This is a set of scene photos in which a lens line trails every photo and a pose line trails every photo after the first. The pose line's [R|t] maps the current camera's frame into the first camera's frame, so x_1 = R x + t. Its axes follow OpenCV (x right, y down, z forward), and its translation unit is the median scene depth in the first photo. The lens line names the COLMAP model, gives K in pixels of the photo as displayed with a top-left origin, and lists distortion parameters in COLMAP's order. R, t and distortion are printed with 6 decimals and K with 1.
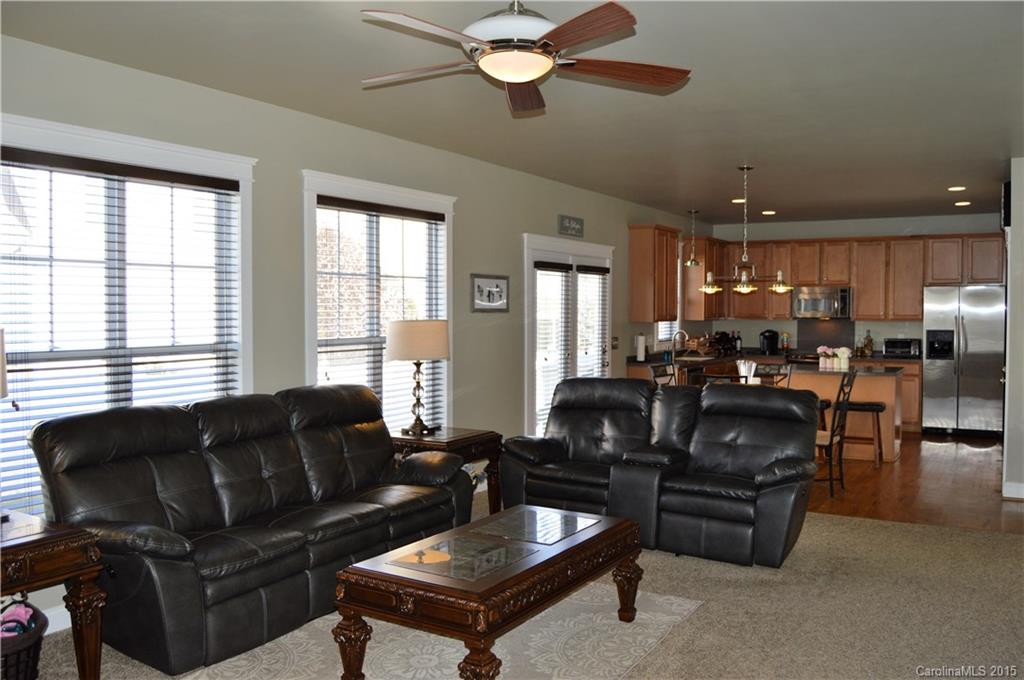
lens RADIAL K [[834.2, 0, 512.0], [0, 834.2, 340.0], [0, 0, 1]] dist [-0.141484, 0.110051]
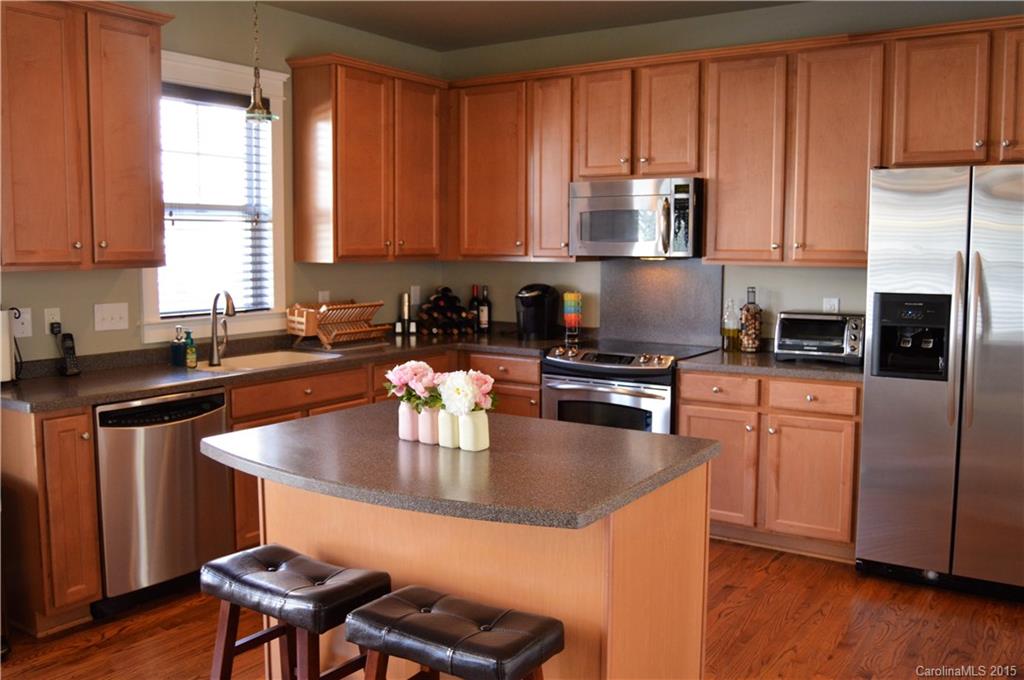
lens RADIAL K [[902.0, 0, 512.0], [0, 902.0, 340.0], [0, 0, 1]] dist [-0.070857, 0.006696]
pose [[0.999111, 0.005762, -0.041766, 0.351184], [-0.002882, 0.997634, 0.068695, -0.017107], [0.042063, -0.068513, 0.996763, 0.573558]]
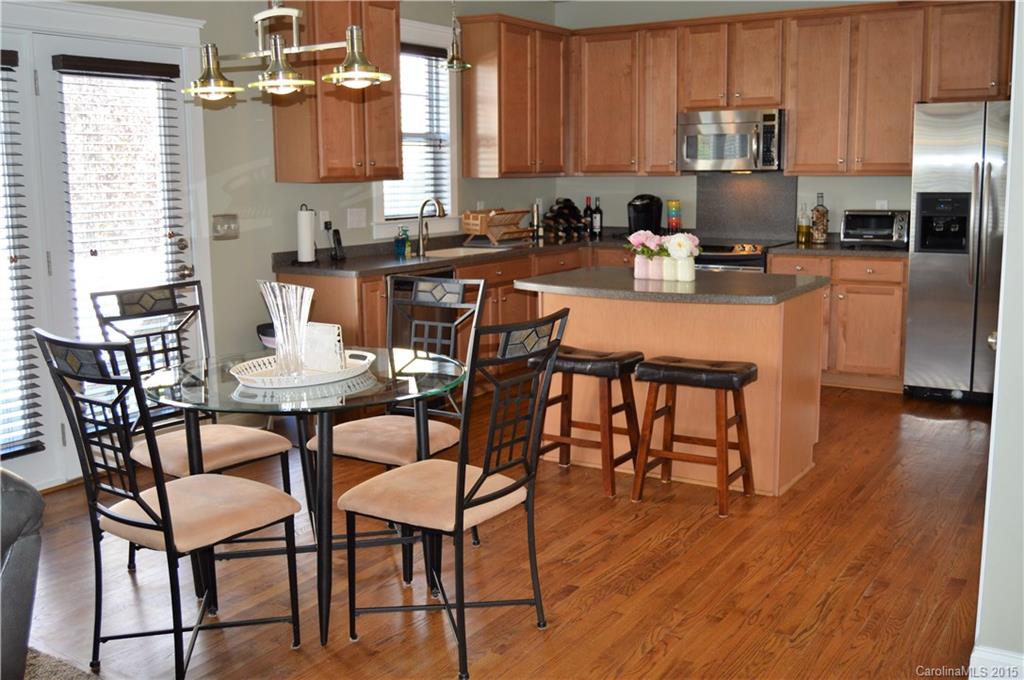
lens RADIAL K [[1011.9, 0, 512.0], [0, 1011.9, 340.0], [0, 0, 1]] dist [-0.076009, 0.009412]
pose [[0.999716, -0.008676, -0.022179, 0.262589], [0.011458, 0.991641, 0.128518, -0.004064], [0.020879, -0.128735, 0.991459, 0.358711]]
